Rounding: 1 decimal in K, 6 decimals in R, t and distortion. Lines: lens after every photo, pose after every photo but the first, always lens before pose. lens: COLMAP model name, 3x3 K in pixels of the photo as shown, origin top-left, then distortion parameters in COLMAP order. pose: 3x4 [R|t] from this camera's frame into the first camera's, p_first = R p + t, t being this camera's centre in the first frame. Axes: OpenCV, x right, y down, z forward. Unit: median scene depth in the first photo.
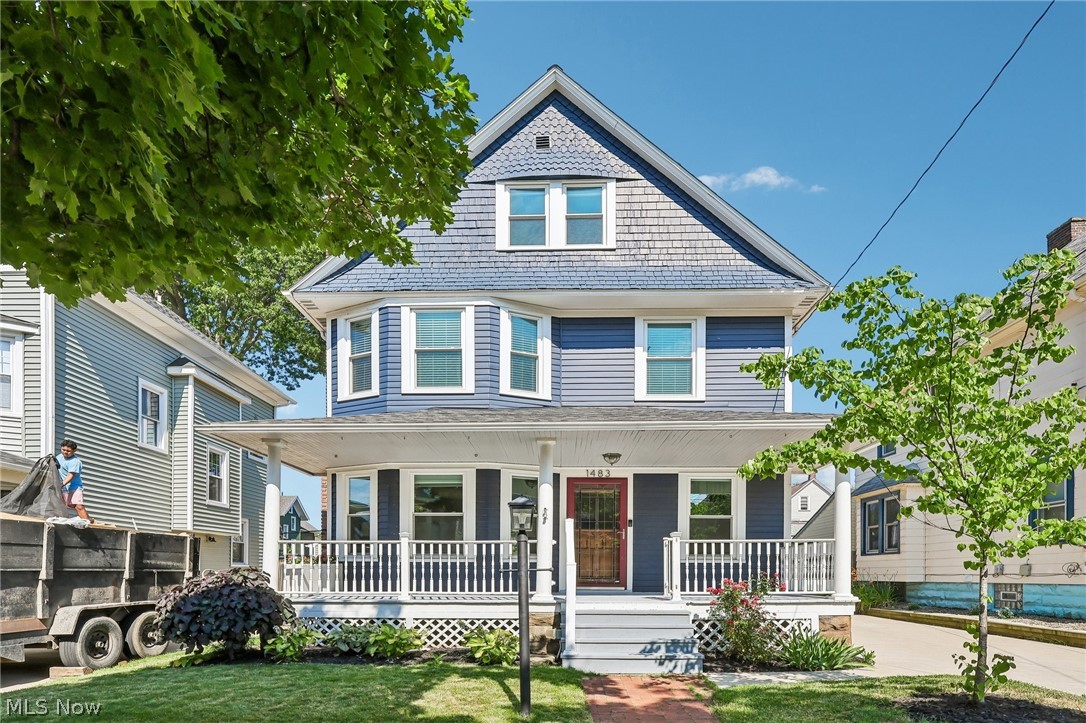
lens RADIAL K [[605.4, 0, 531.9], [0, 605.4, 416.2], [0, 0, 1]] dist [0.000293, 0.000418]
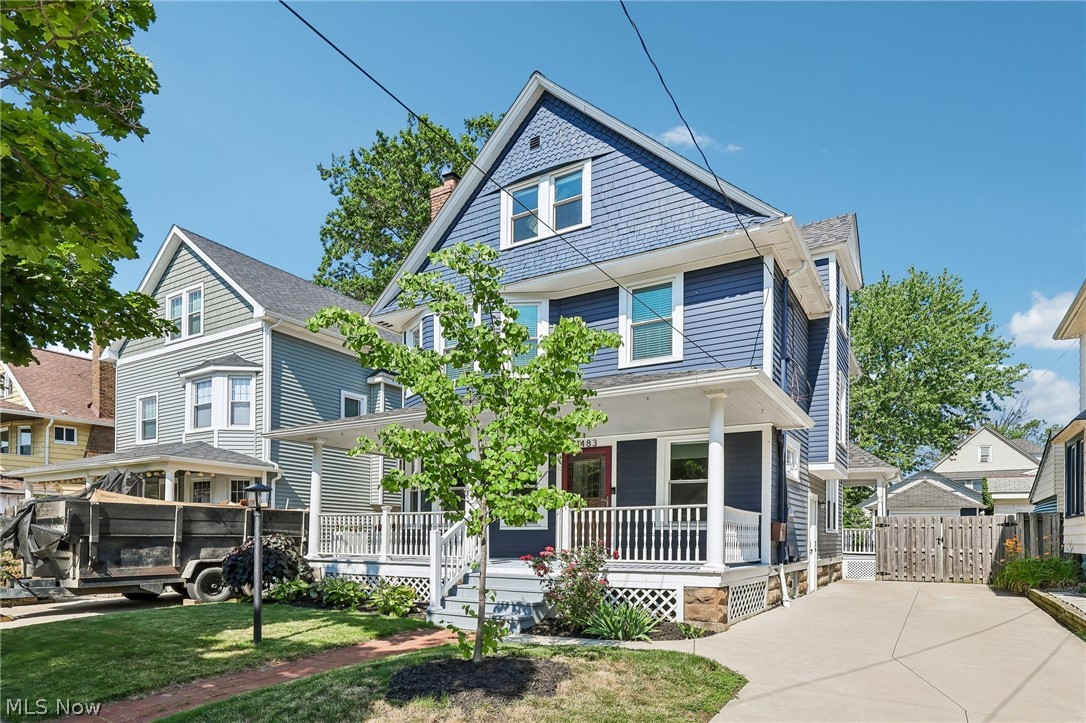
lens RADIAL K [[605.4, 0, 538.4], [0, 605.4, 360.0], [0, 0, 1]] dist [0.000293, 0.000418]
pose [[0.874004, -0.133121, -0.467329, 0.535496], [0.117693, 0.991100, -0.062207, 0.007042], [0.471451, -0.000632, 0.881892, 0.040082]]
